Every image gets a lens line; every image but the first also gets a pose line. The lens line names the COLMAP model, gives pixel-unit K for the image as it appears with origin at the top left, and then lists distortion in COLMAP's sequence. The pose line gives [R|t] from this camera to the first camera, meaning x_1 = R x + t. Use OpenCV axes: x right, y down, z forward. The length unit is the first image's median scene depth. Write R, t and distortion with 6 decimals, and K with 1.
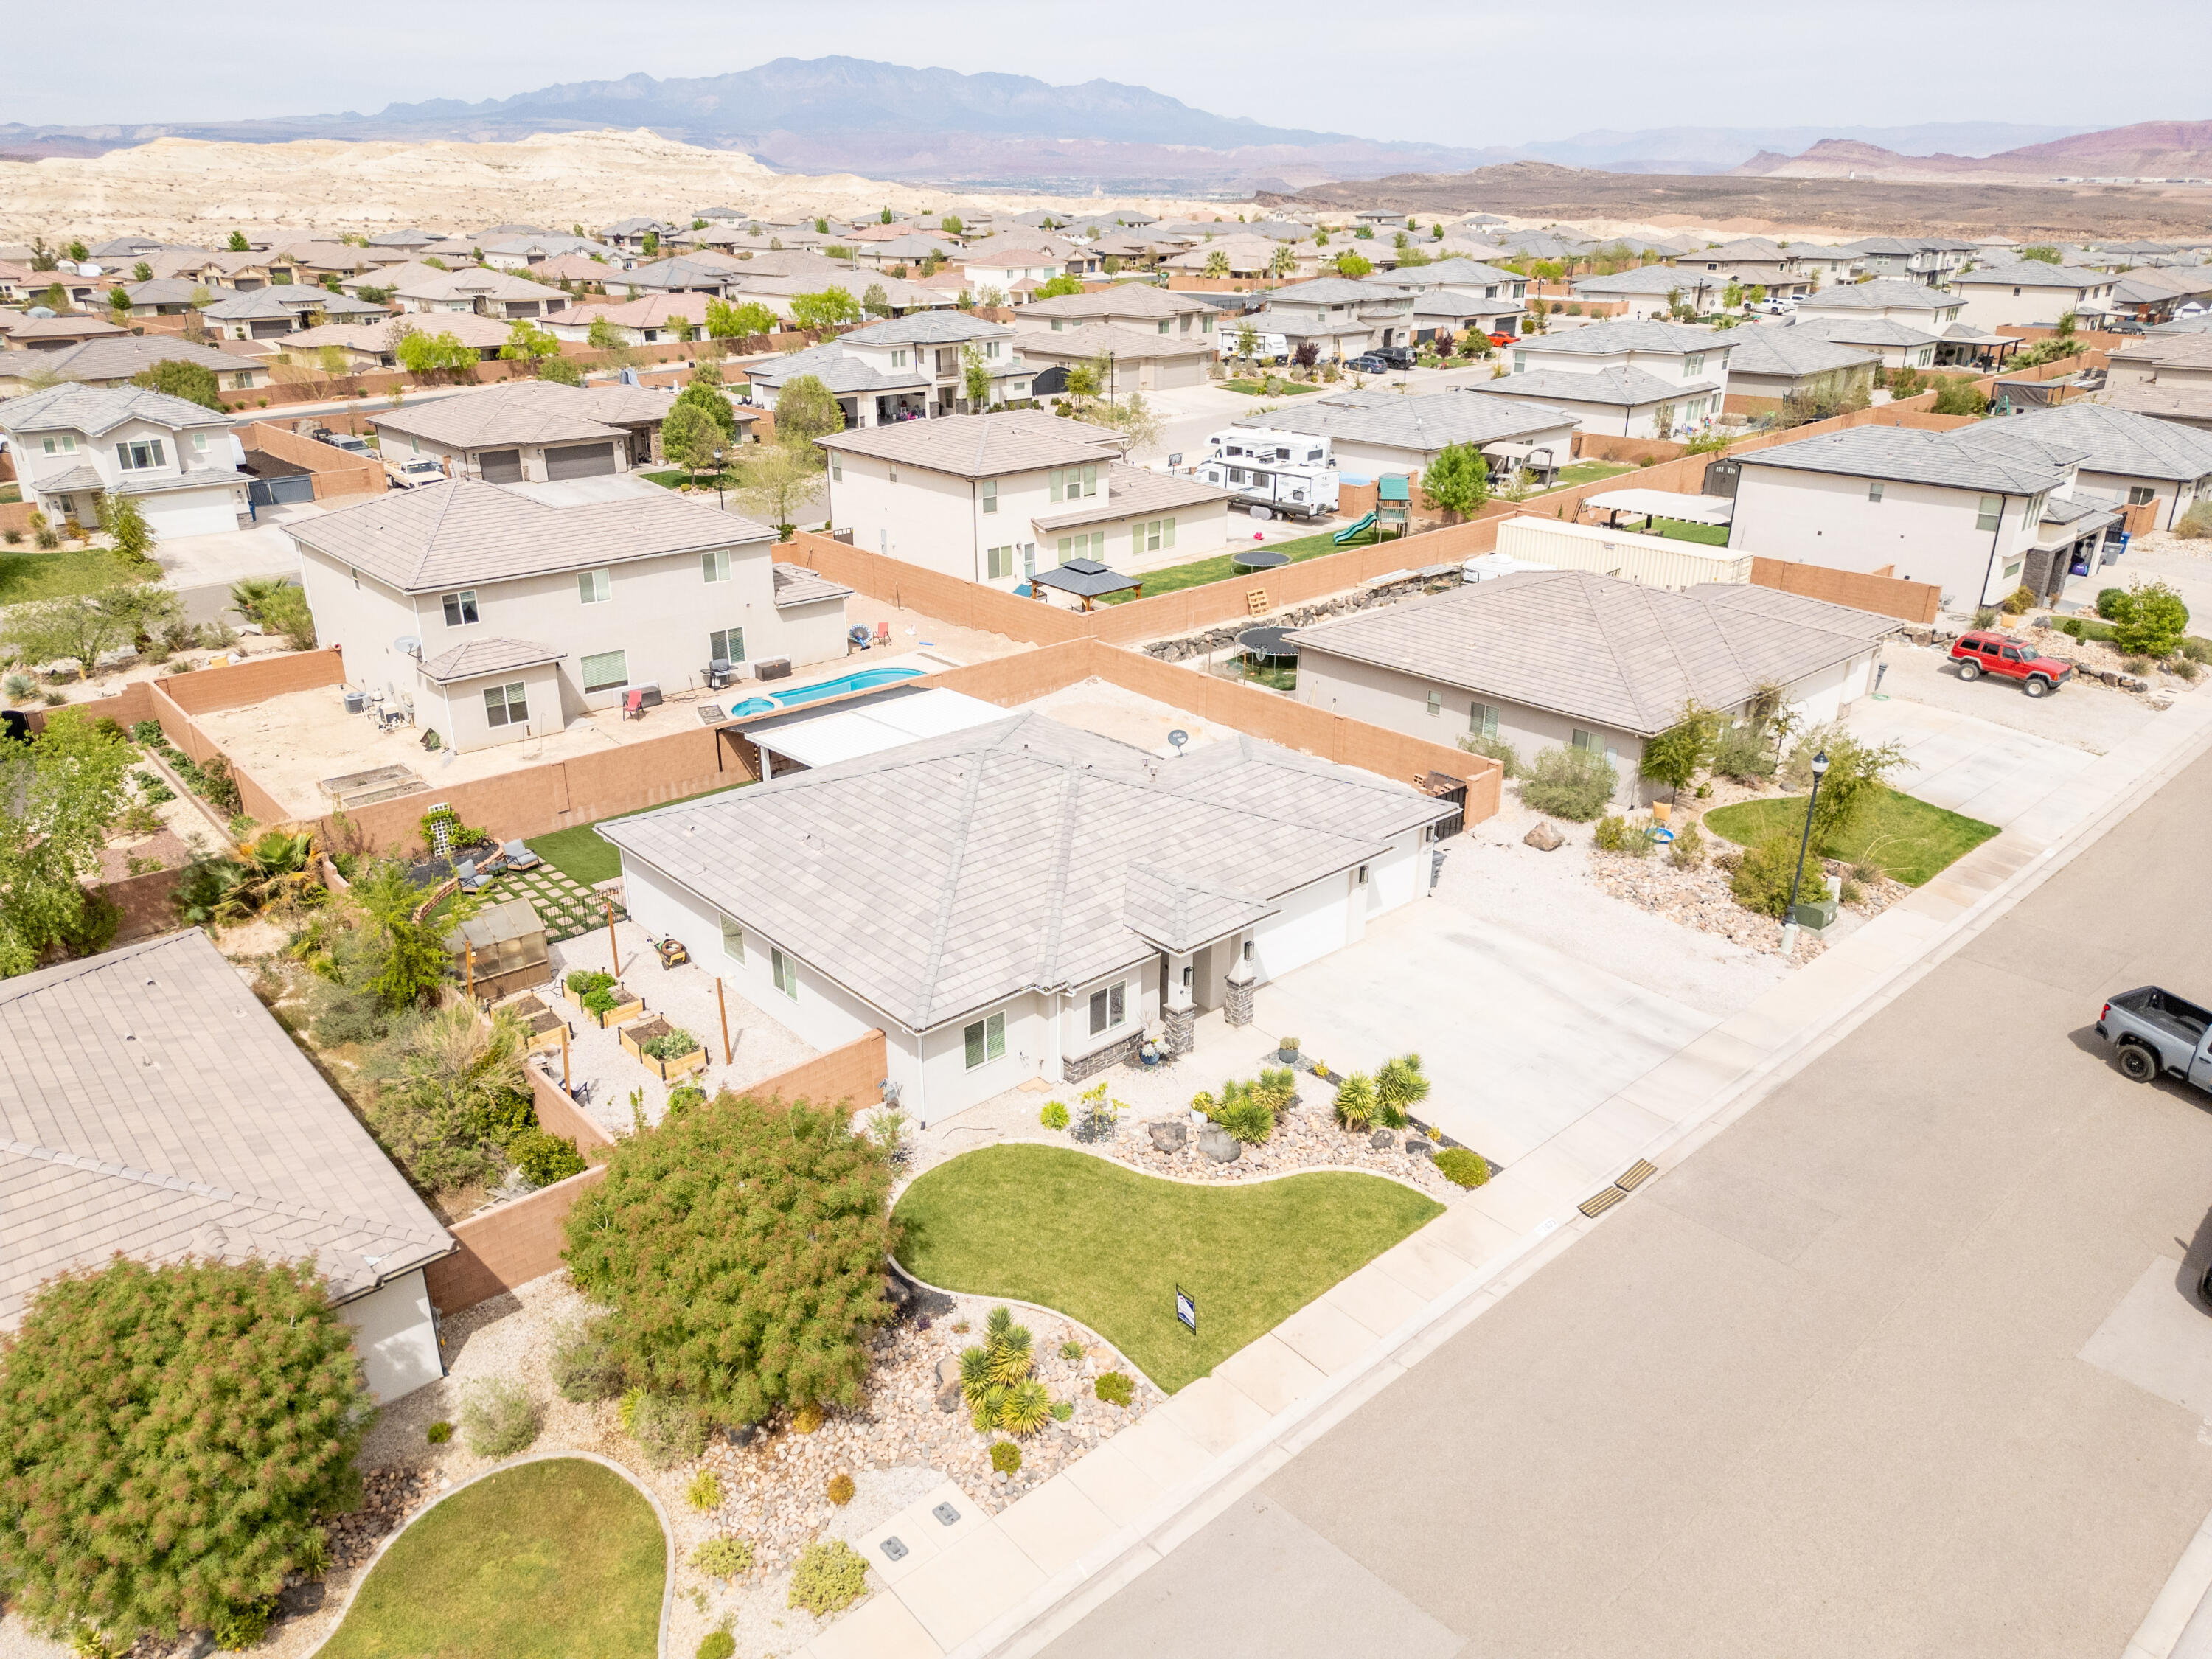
lens RADIAL K [[1553.3, 0, 1109.6], [0, 1553.3, 823.9], [0, 0, 1]] dist [0.066770, -0.064906]
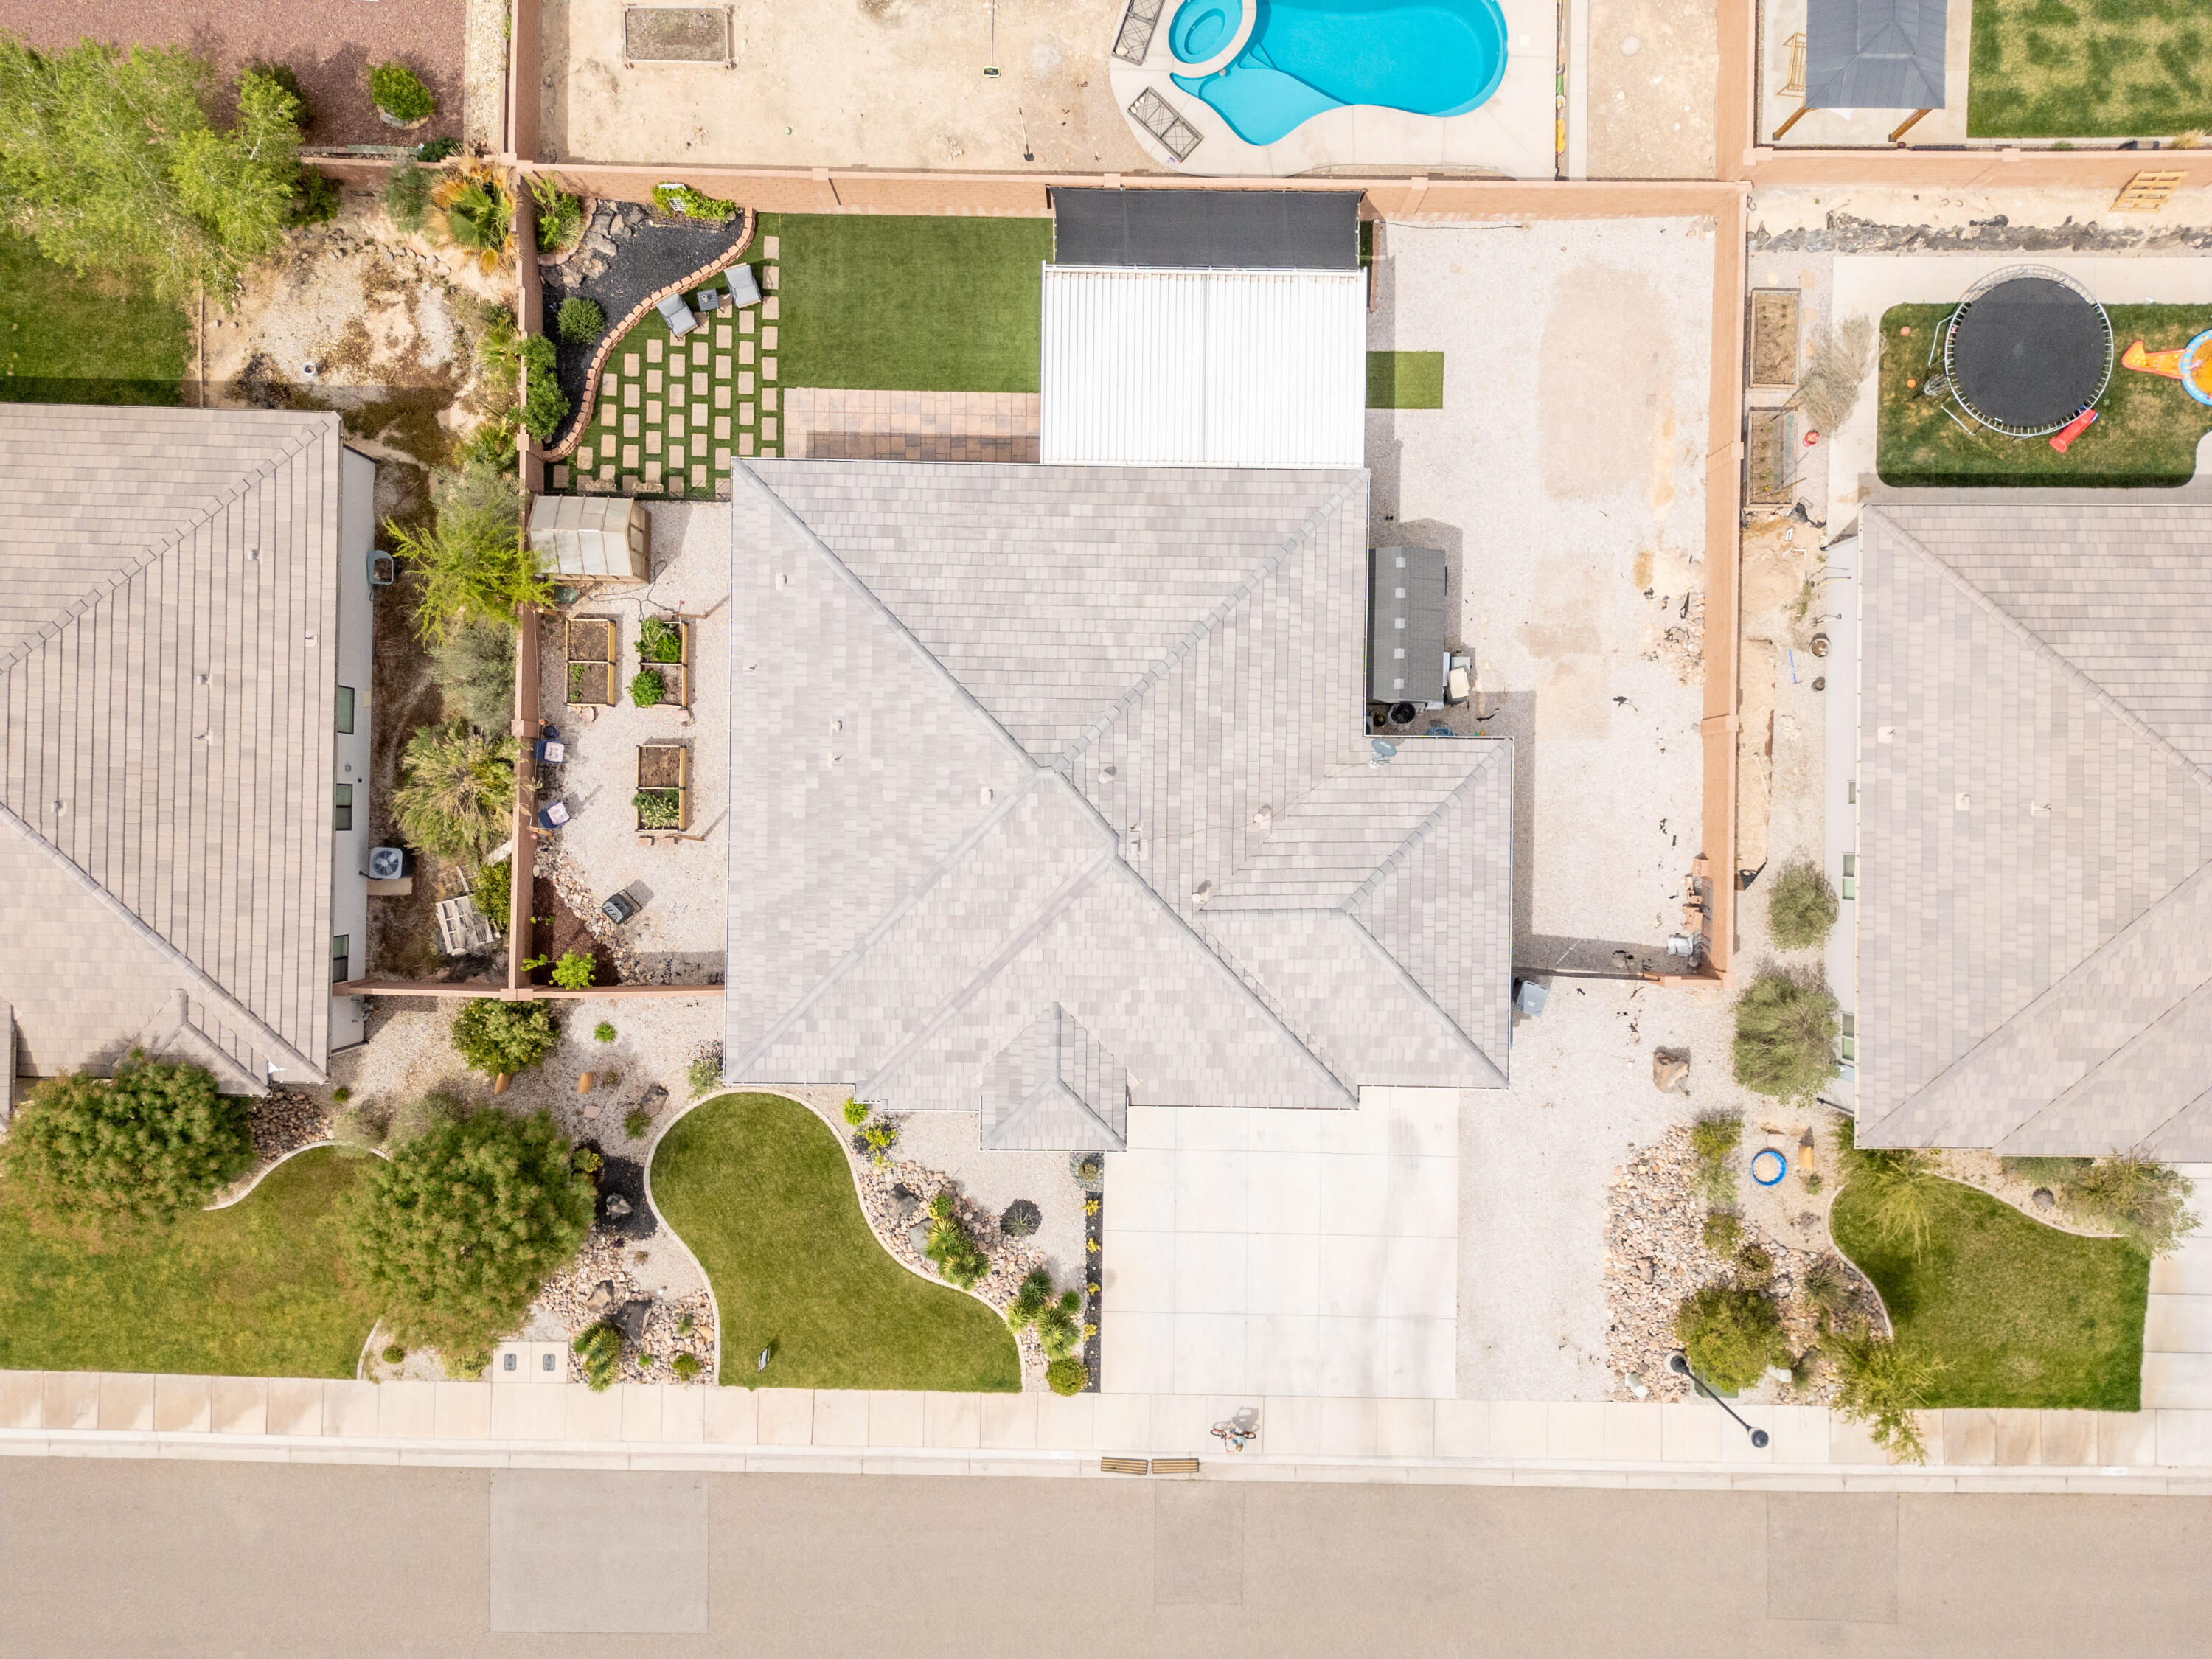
lens RADIAL K [[1553.3, 0, 1109.6], [0, 1553.3, 823.9], [0, 0, 1]] dist [0.066770, -0.064906]
pose [[0.732923, 0.680302, 0.003610, -0.048049], [-0.264981, 0.280583, 0.922528, -1.044318], [0.626585, -0.677099, 0.385913, 0.843453]]
